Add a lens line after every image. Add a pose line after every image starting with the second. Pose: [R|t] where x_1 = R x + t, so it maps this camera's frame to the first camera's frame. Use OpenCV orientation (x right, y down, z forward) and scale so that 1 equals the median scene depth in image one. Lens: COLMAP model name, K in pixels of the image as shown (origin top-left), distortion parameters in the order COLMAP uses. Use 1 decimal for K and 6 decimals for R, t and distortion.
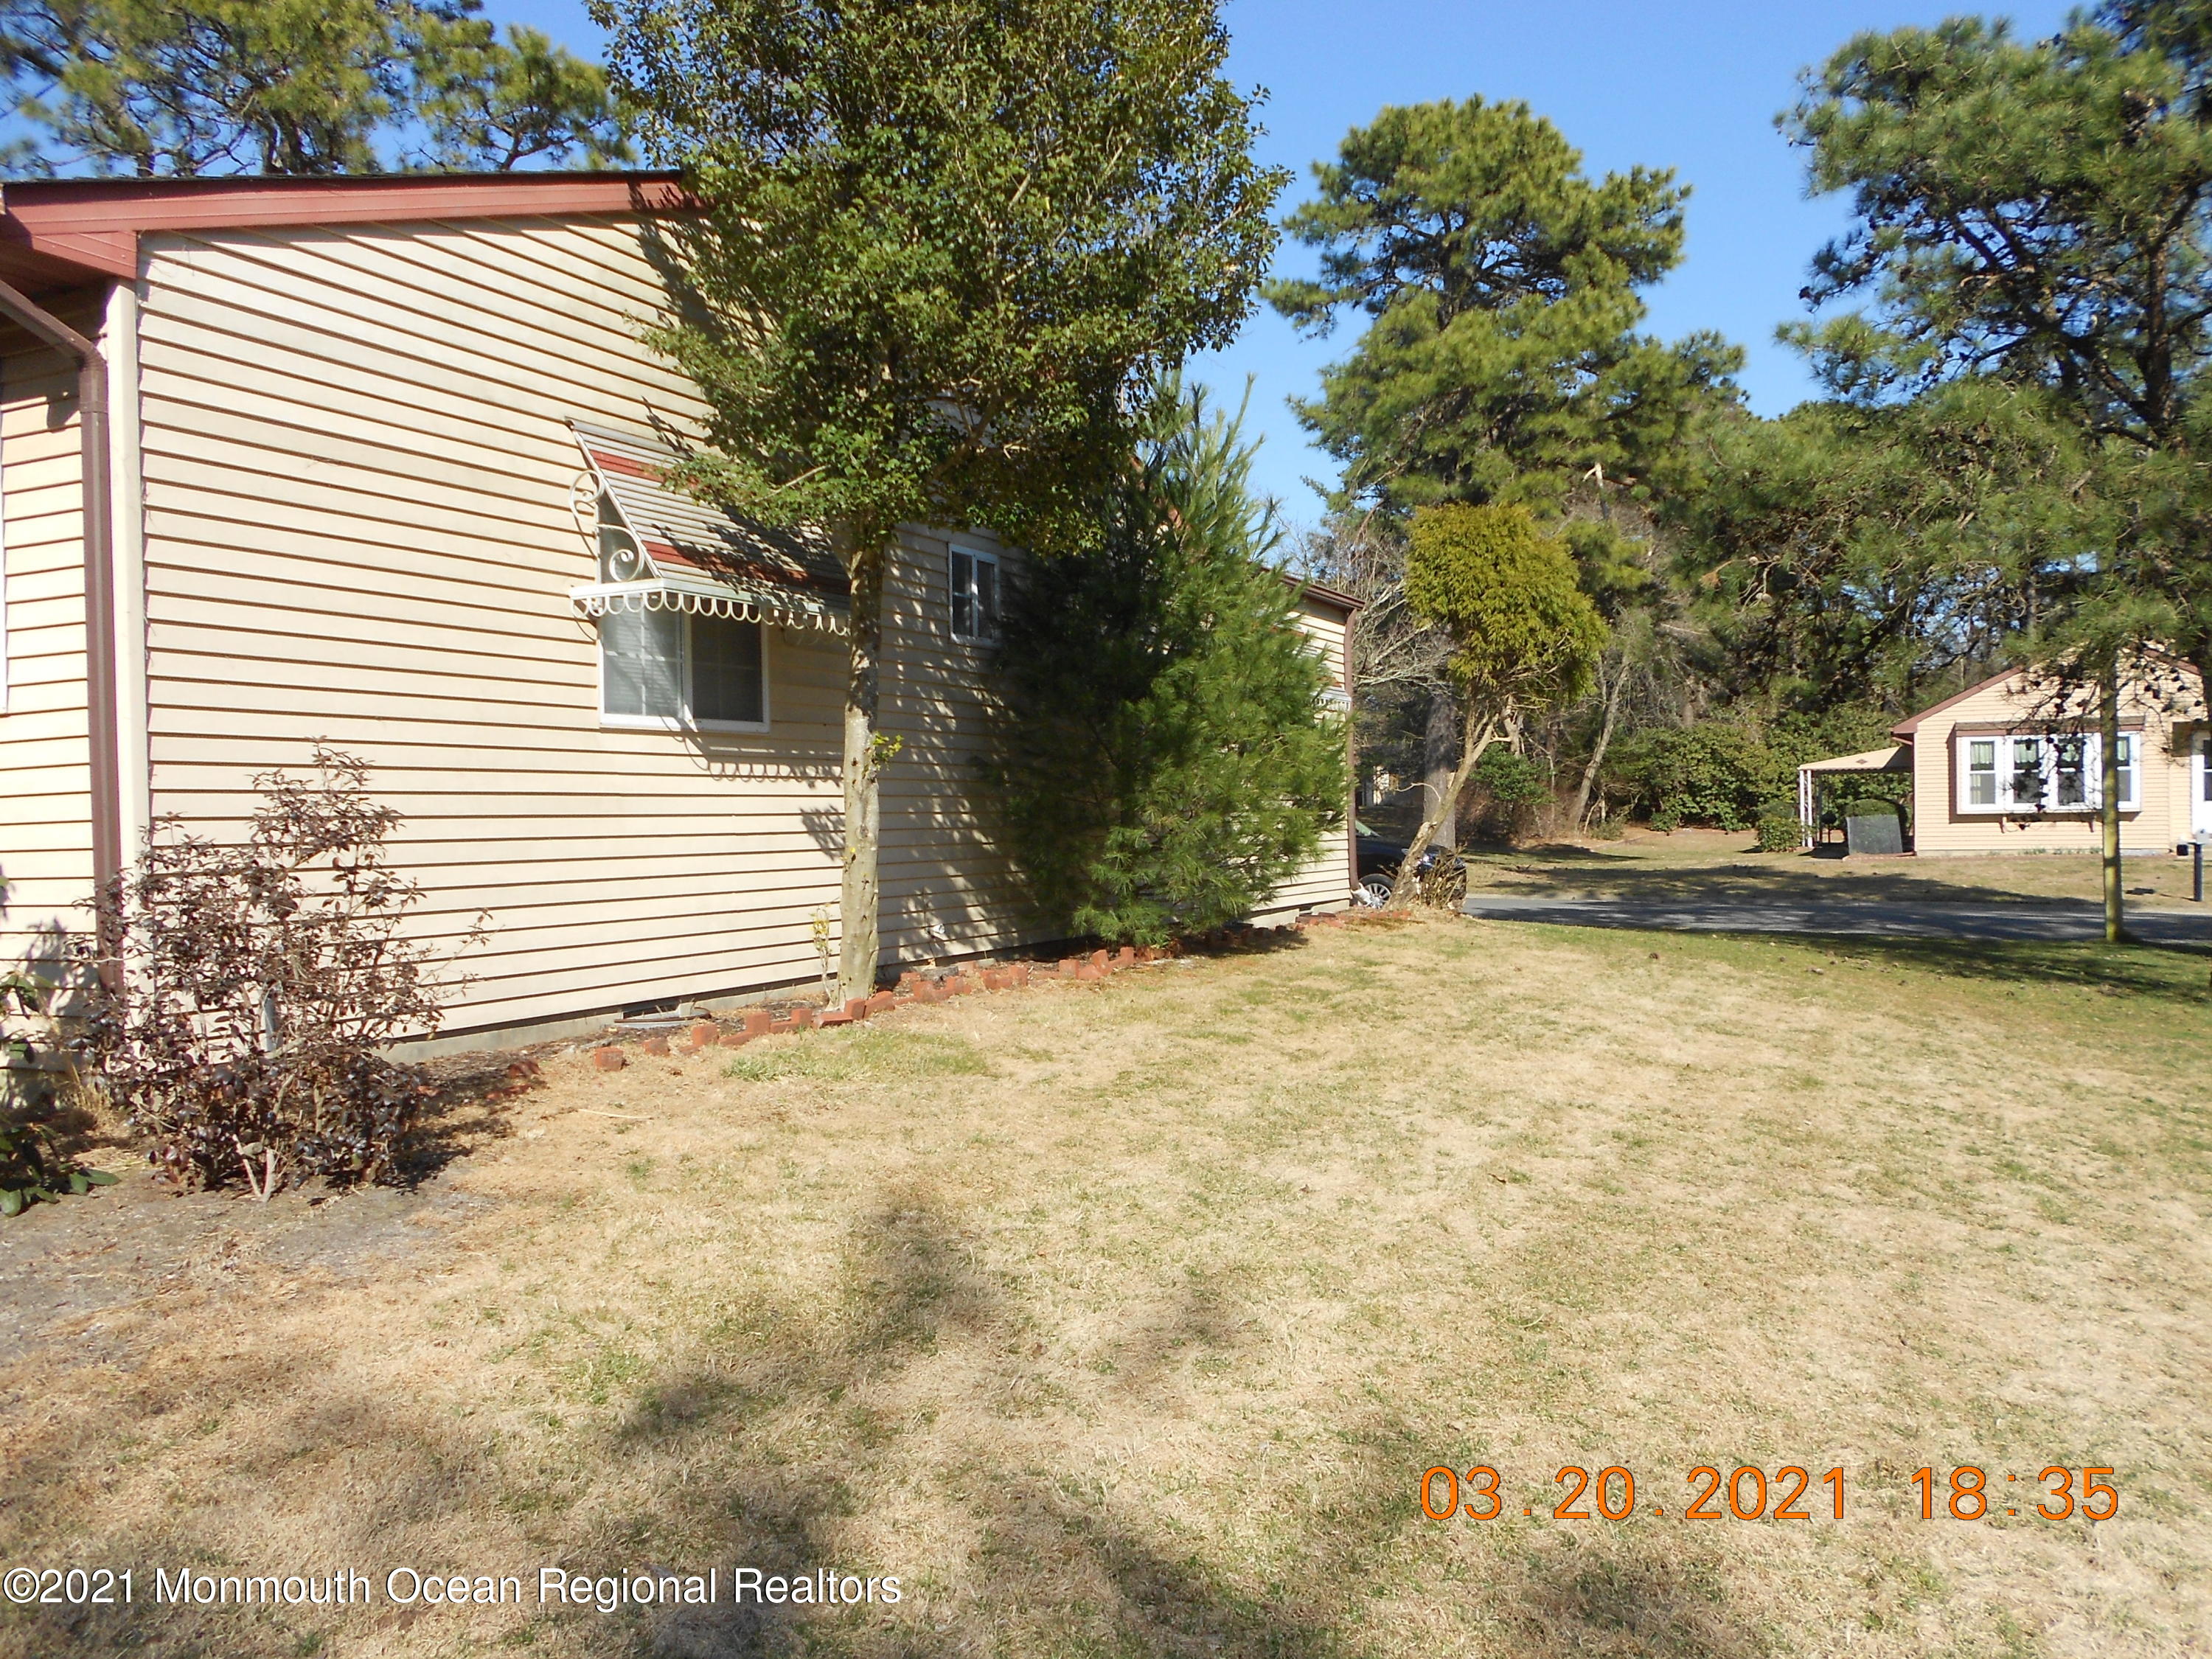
lens RADIAL K [[1699.9, 0, 1105.1], [0, 1699.9, 840.4], [0, 0, 1]] dist [-0.025076, 0.032280]
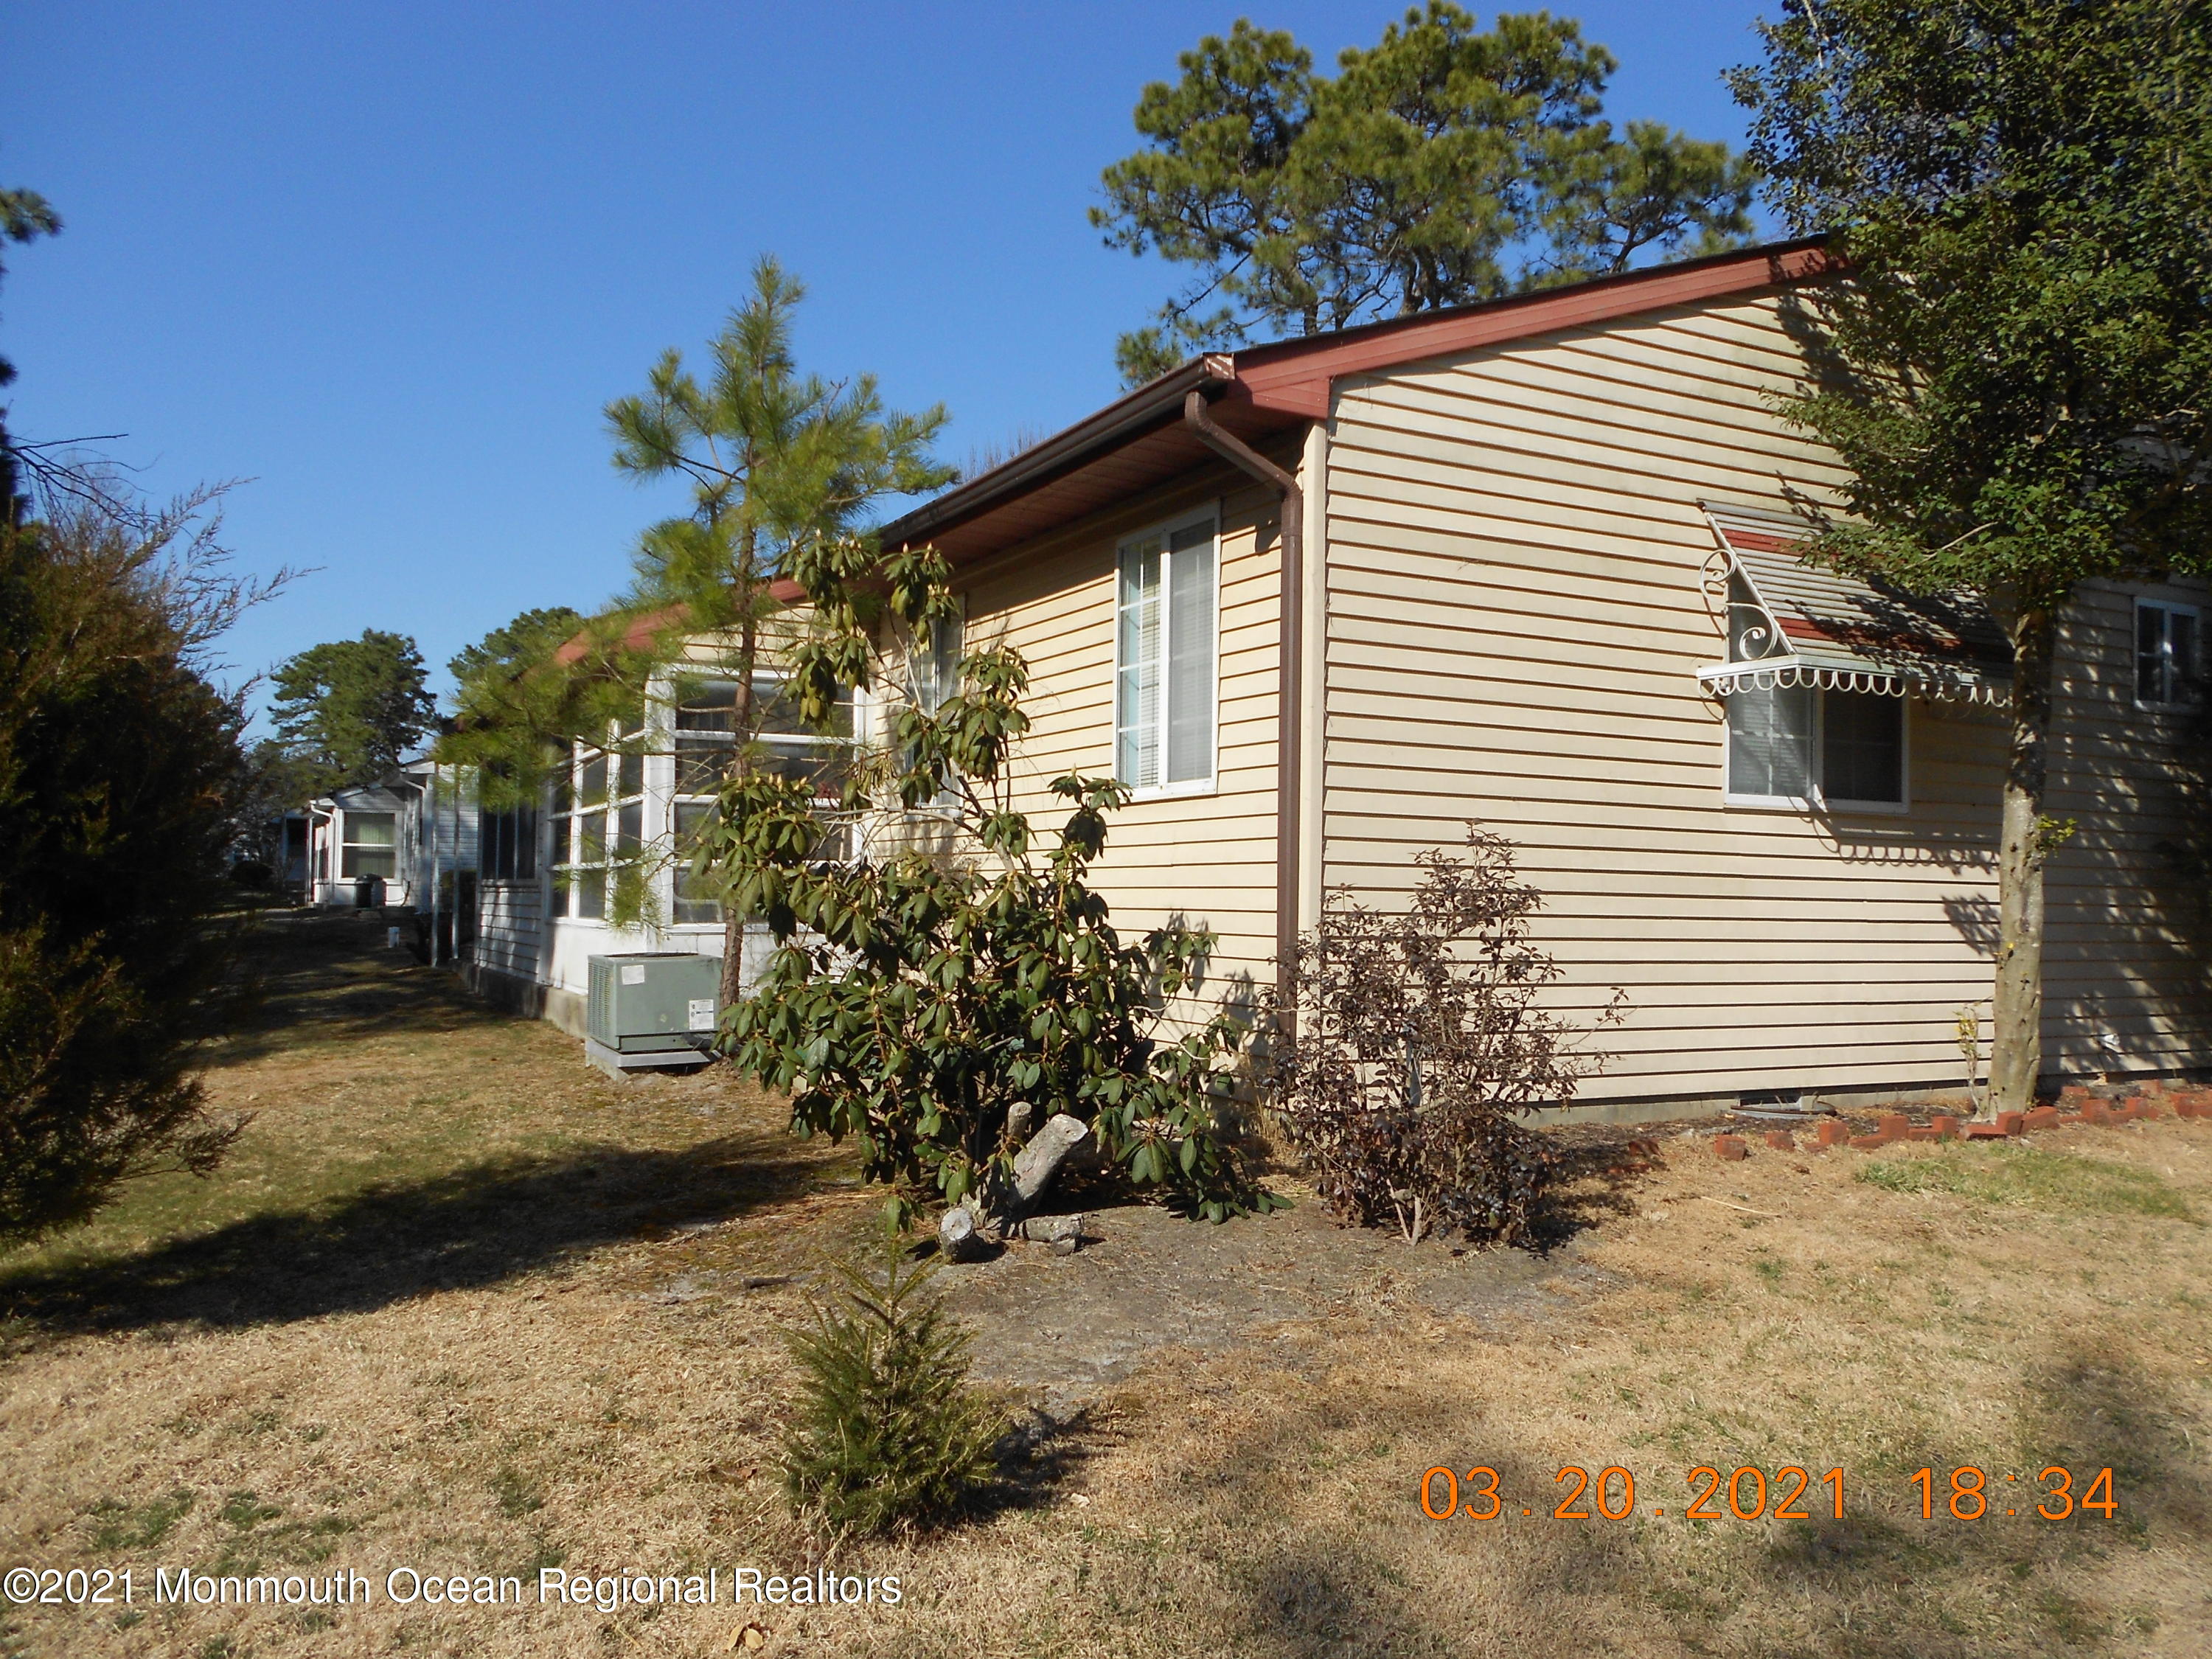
lens RADIAL K [[1690.1, 0, 1106.0], [0, 1690.1, 829.5], [0, 0, 1]] dist [0.001251, -0.009862]
pose [[0.816023, 0.013024, -0.577873, -0.025118], [-0.040335, 0.998592, -0.034452, -0.005836], [0.576610, 0.051422, 0.815399, -0.009742]]
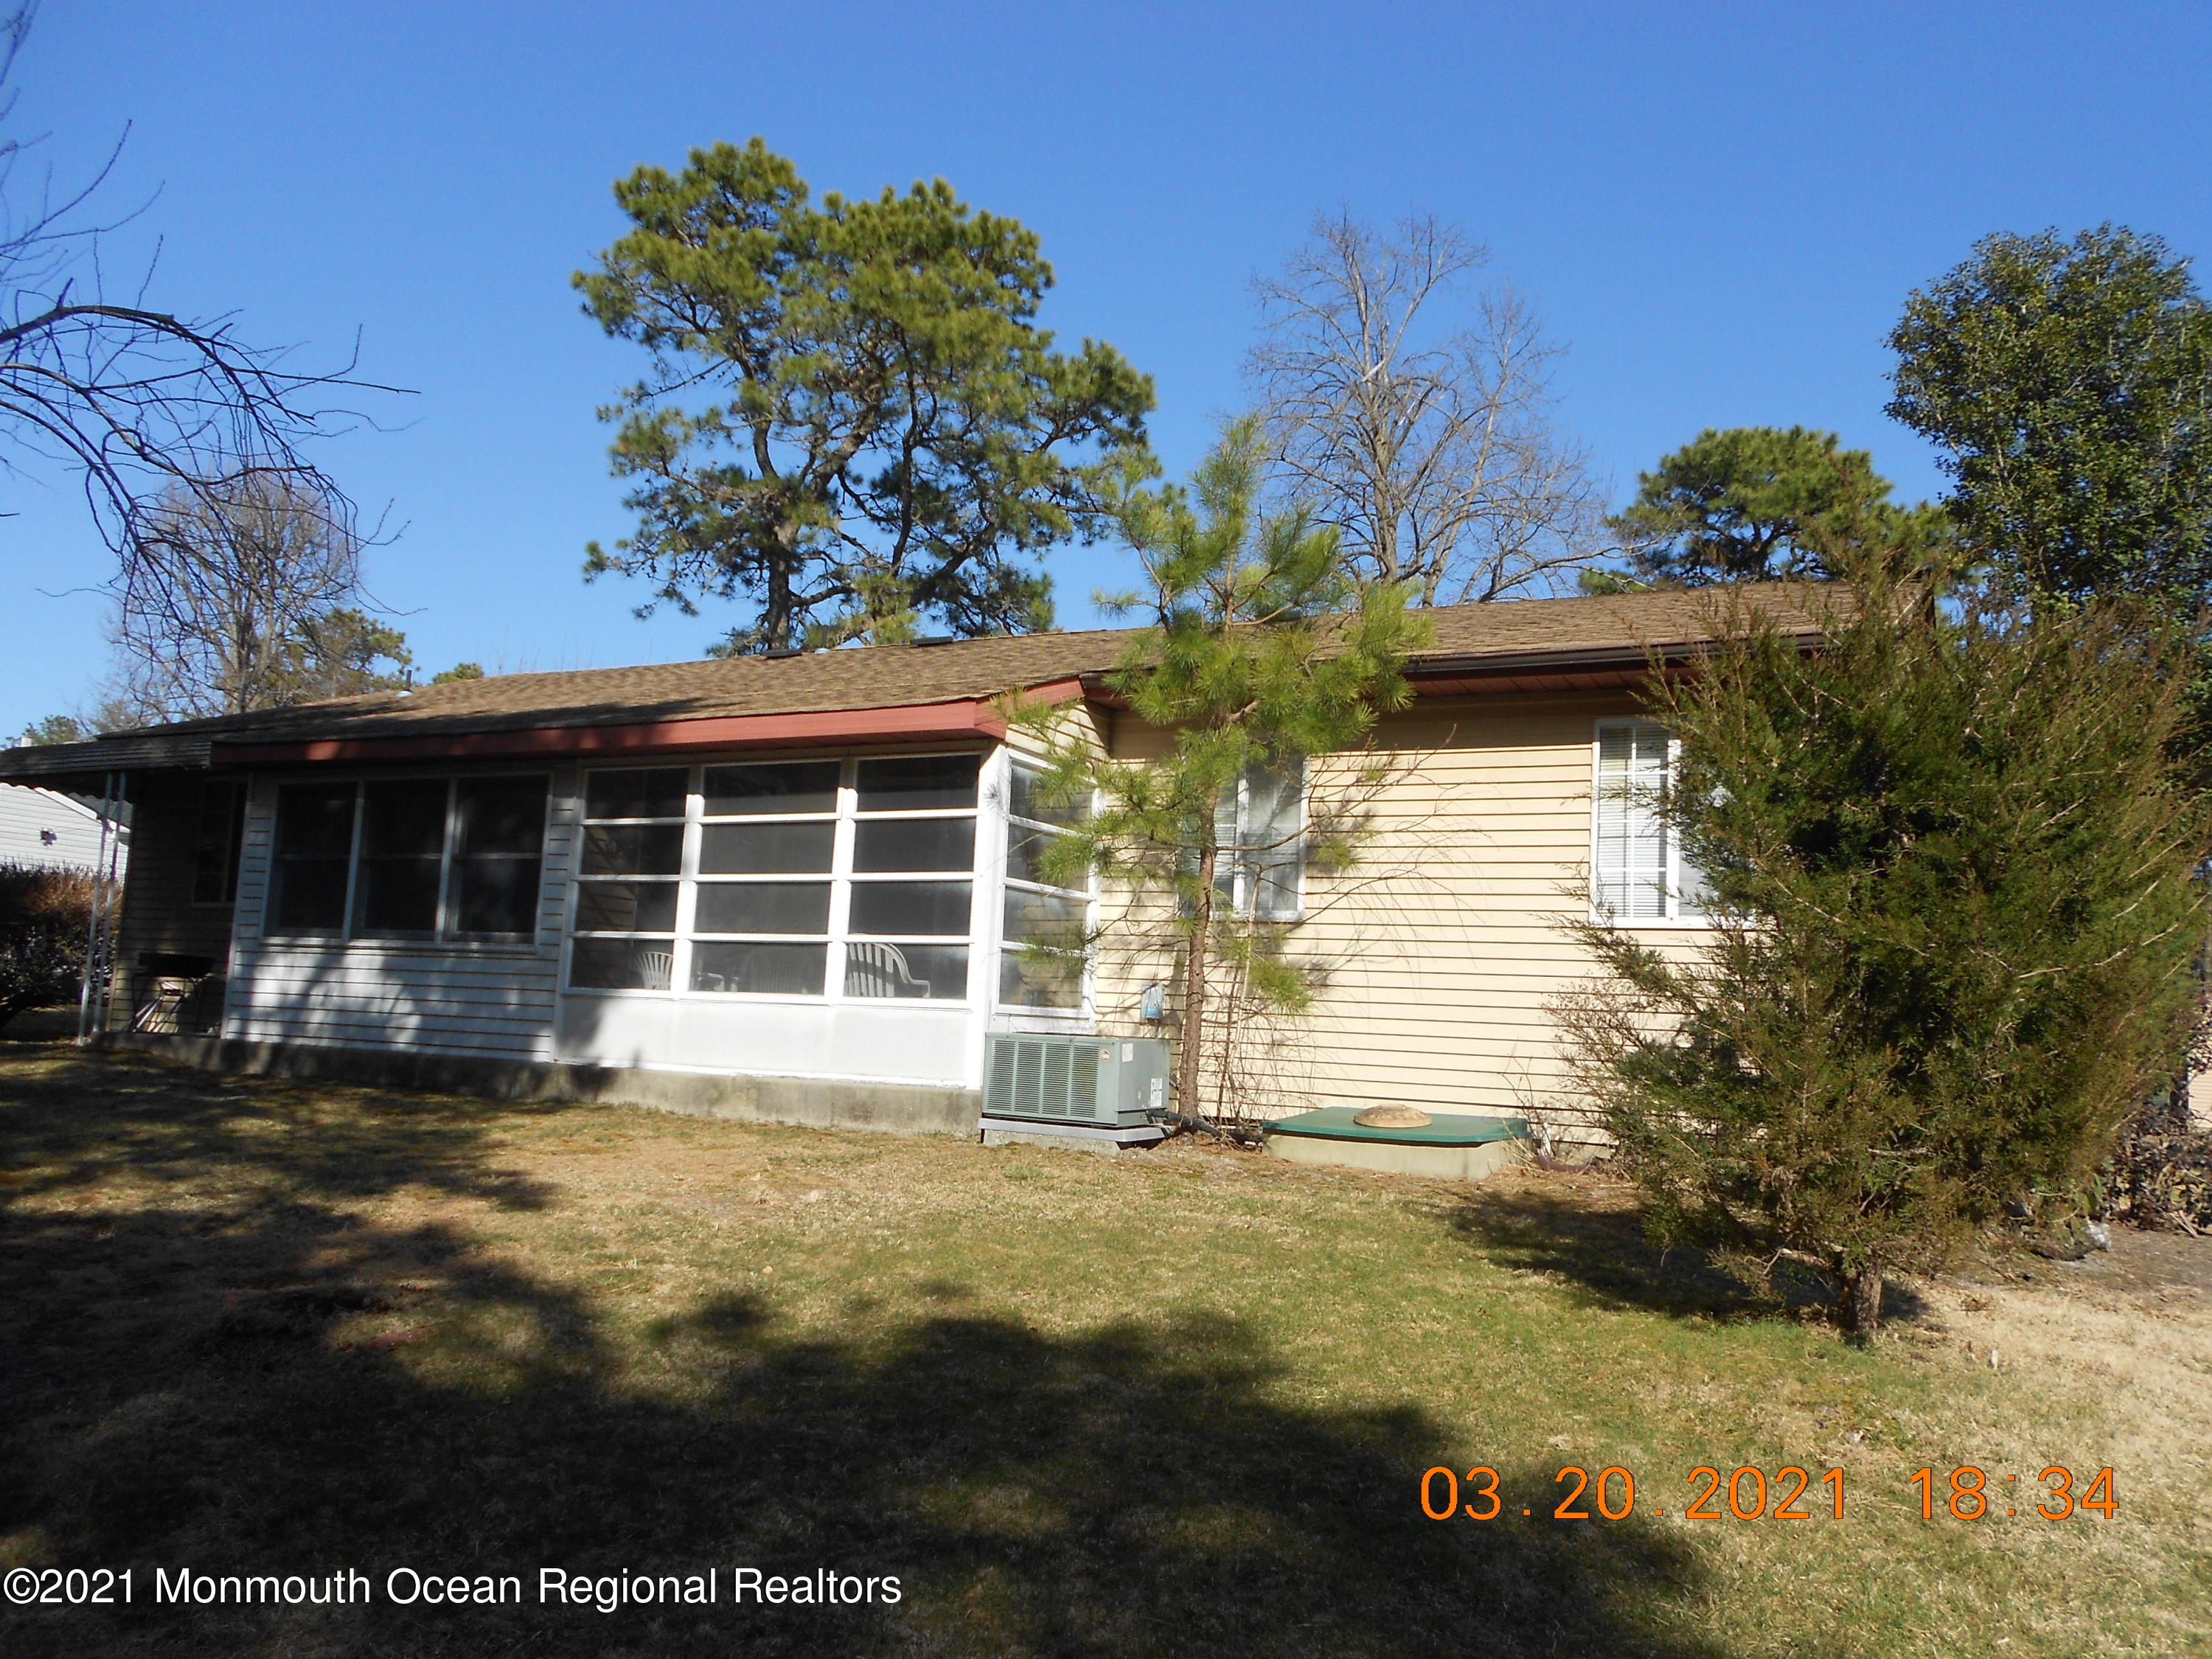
lens RADIAL K [[1711.3, 0, 1106.0], [0, 1711.3, 829.5], [0, 0, 1]] dist [0.008956, 0.002371]
pose [[0.997201, 0.072178, -0.019490, -0.825000], [-0.074162, 0.987973, -0.135679, 0.065426], [0.009462, 0.136745, 0.990561, -0.421254]]
